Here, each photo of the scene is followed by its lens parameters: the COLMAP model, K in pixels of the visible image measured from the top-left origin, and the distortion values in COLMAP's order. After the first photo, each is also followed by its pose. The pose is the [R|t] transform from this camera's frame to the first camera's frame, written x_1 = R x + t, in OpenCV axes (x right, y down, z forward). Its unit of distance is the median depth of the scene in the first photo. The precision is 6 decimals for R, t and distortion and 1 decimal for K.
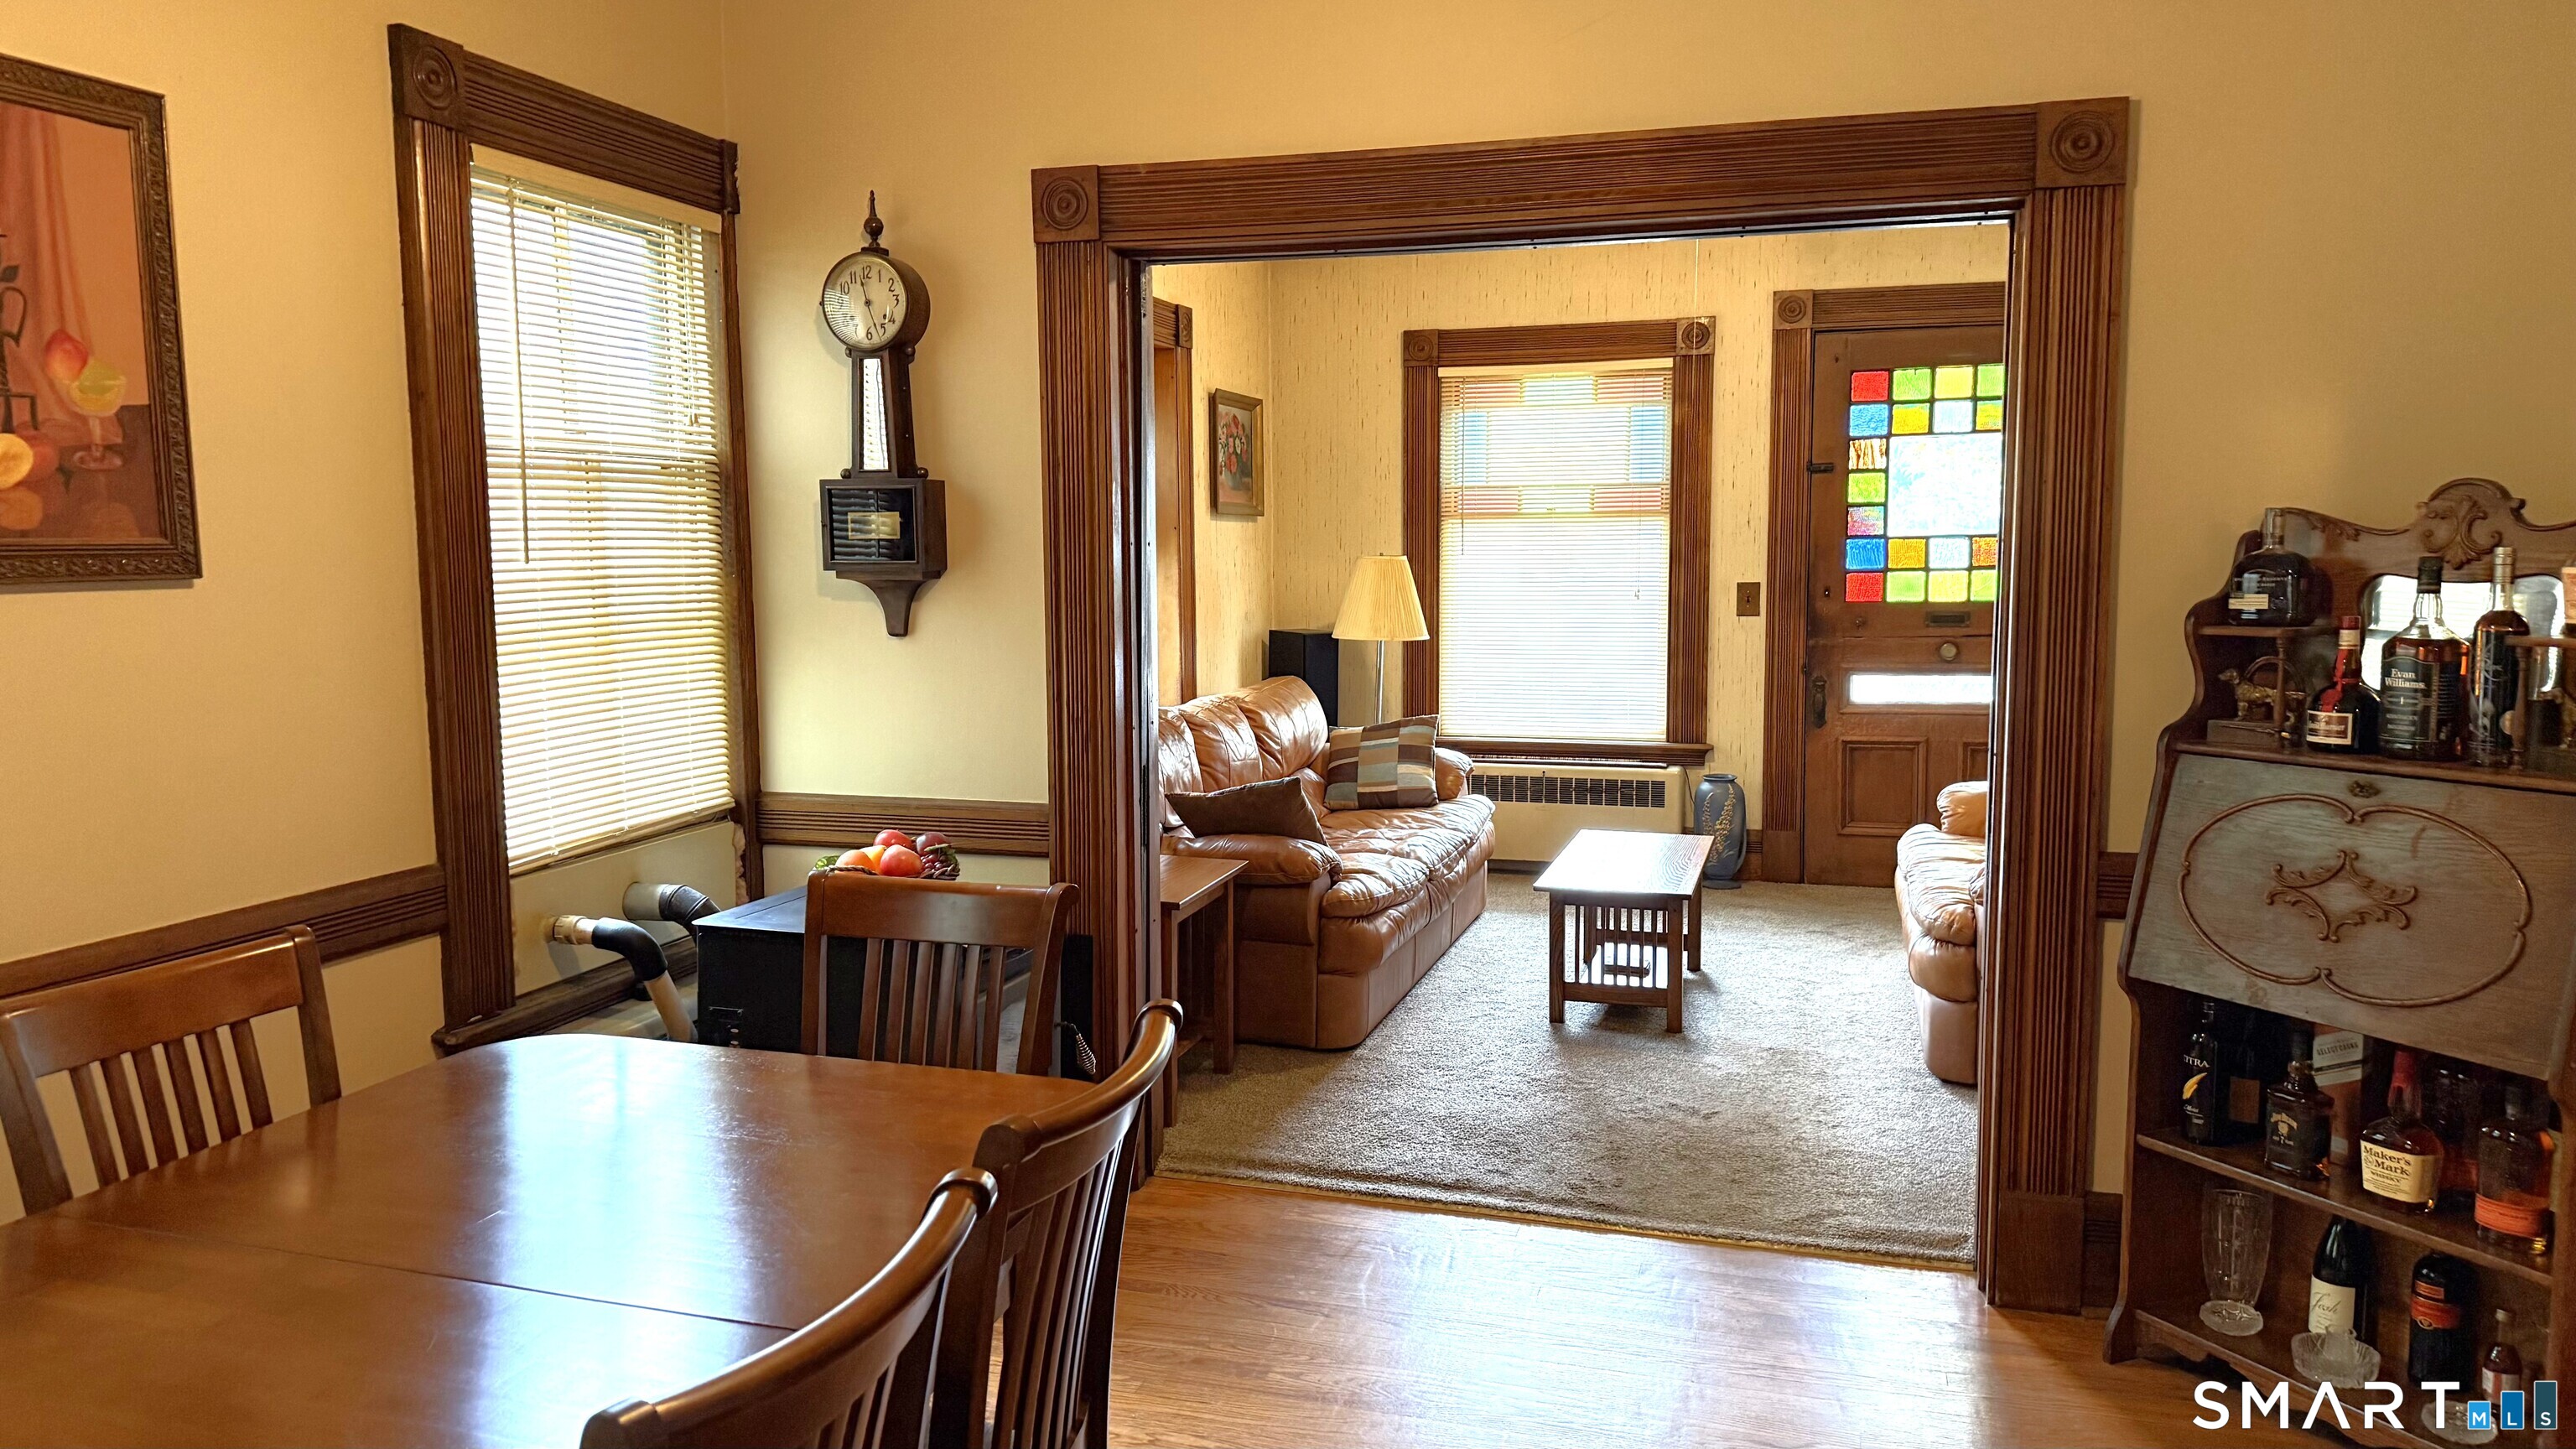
lens RADIAL K [[1764.9, 0, 1282.7], [0, 1764.9, 731.6], [0, 0, 1]] dist [0.154912, -0.240512]
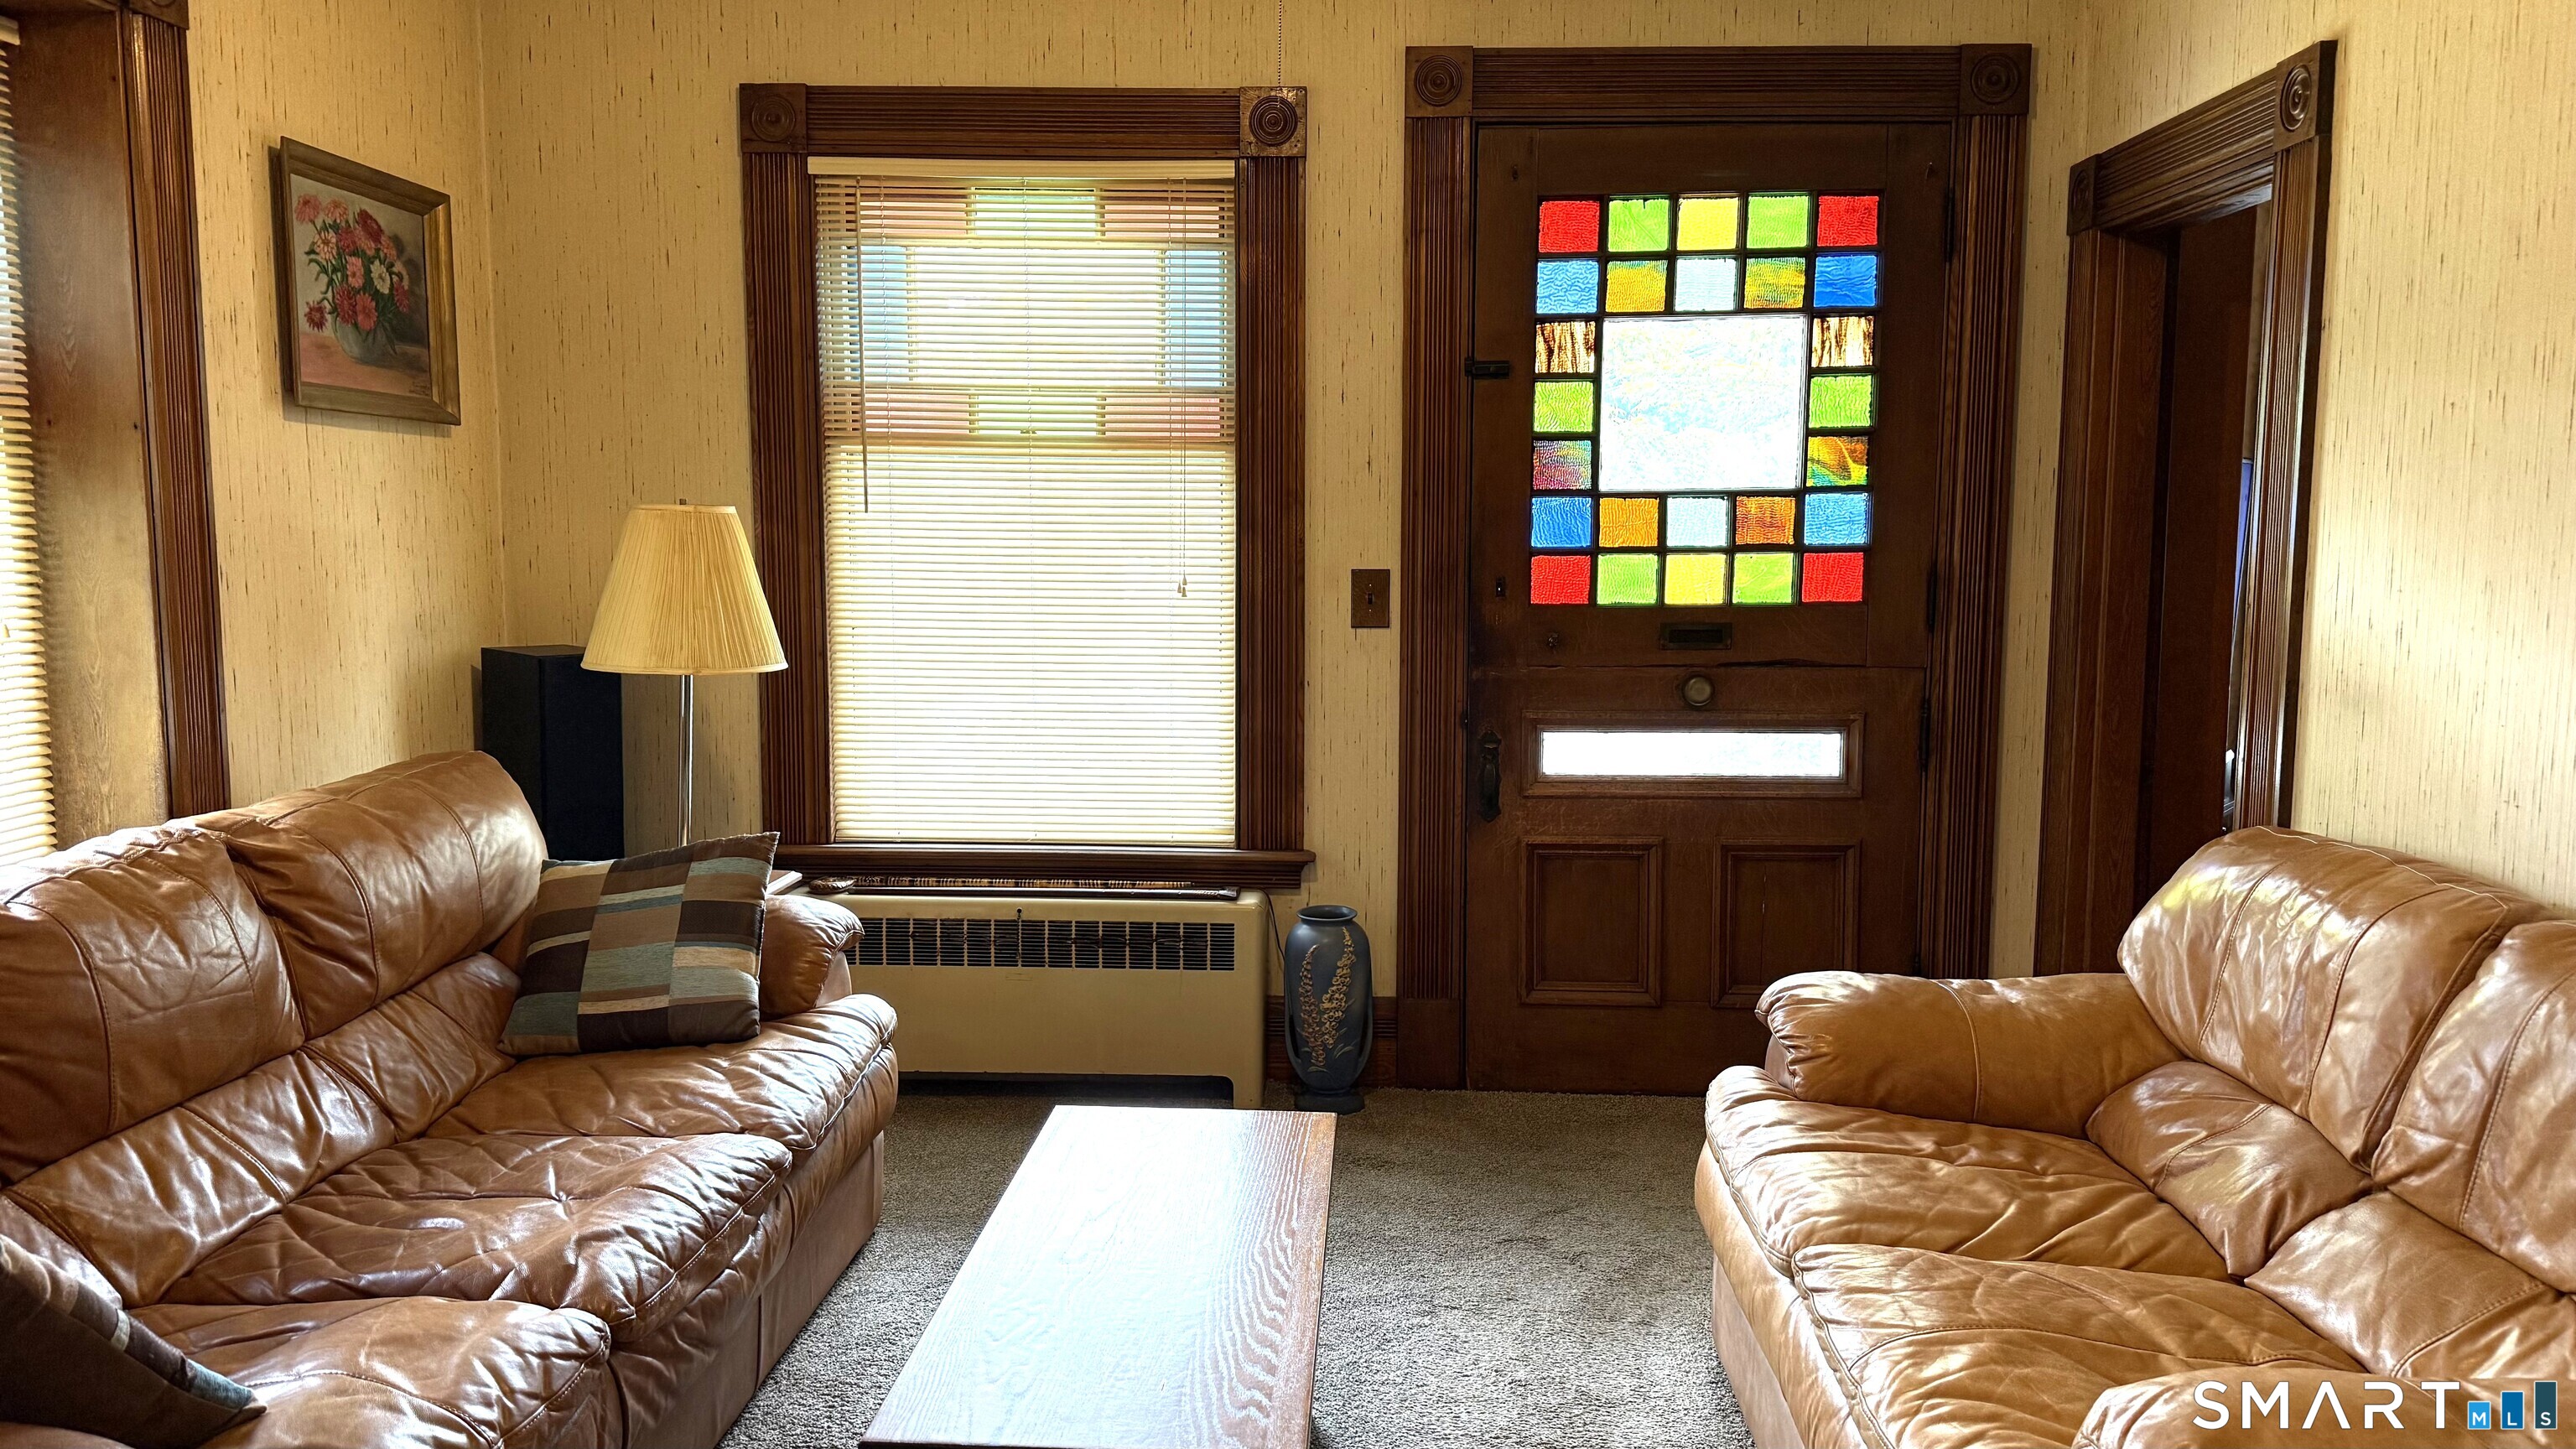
lens RADIAL K [[1764.9, 0, 1282.7], [0, 1764.9, 731.6], [0, 0, 1]] dist [0.154912, -0.240512]
pose [[0.971441, -0.012627, 0.236945, 0.100249], [0.011242, 0.999911, 0.007197, -0.036532], [-0.237014, -0.004327, 0.971497, 0.461783]]
